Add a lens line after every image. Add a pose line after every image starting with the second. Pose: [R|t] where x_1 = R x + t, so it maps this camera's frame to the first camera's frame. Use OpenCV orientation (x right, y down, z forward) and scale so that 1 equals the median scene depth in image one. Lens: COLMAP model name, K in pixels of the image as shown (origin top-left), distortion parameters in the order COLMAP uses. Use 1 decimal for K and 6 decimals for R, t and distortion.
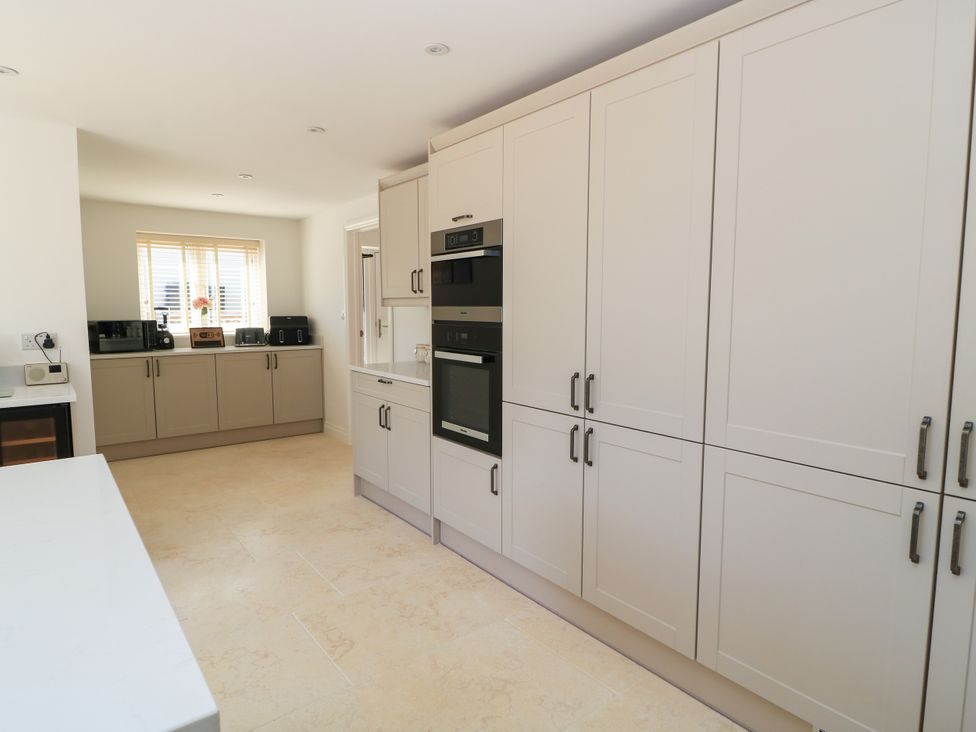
lens RADIAL K [[545.6, 0, 507.8], [0, 545.6, 360.7], [0, 0, 1]] dist [-0.000873, -0.011312]
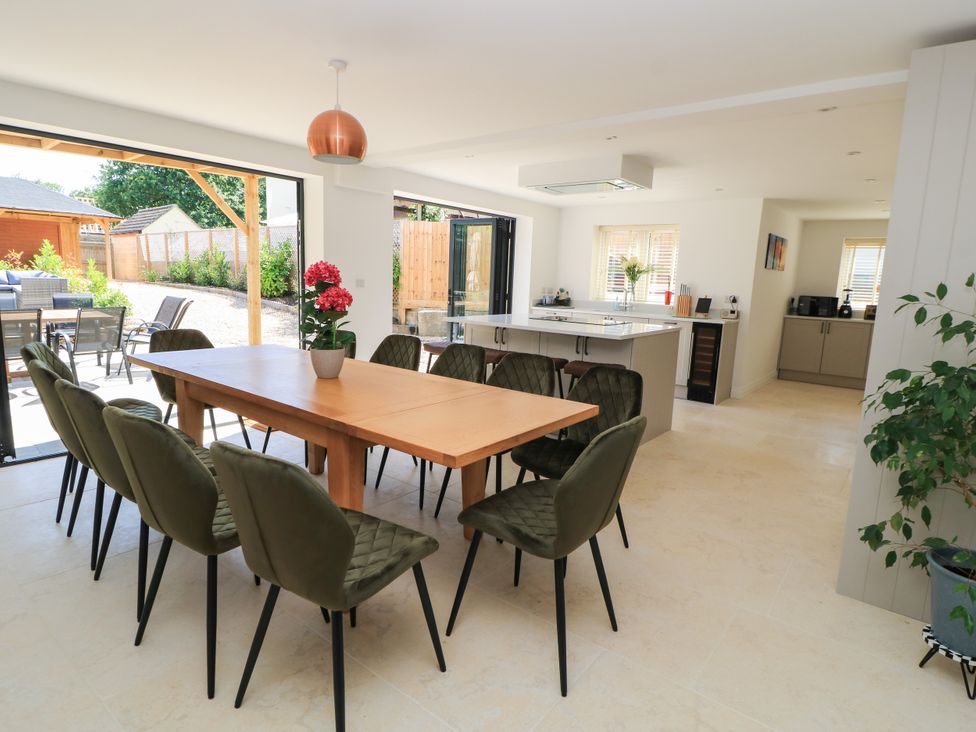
lens RADIAL K [[545.6, 0, 505.8], [0, 545.6, 362.0], [0, 0, 1]] dist [-0.000873, -0.011312]
pose [[0.204044, 0.168659, -0.964324, 0.598952], [-0.139810, 0.979971, 0.141813, 0.014651], [0.968927, 0.105886, 0.223537, -0.195185]]
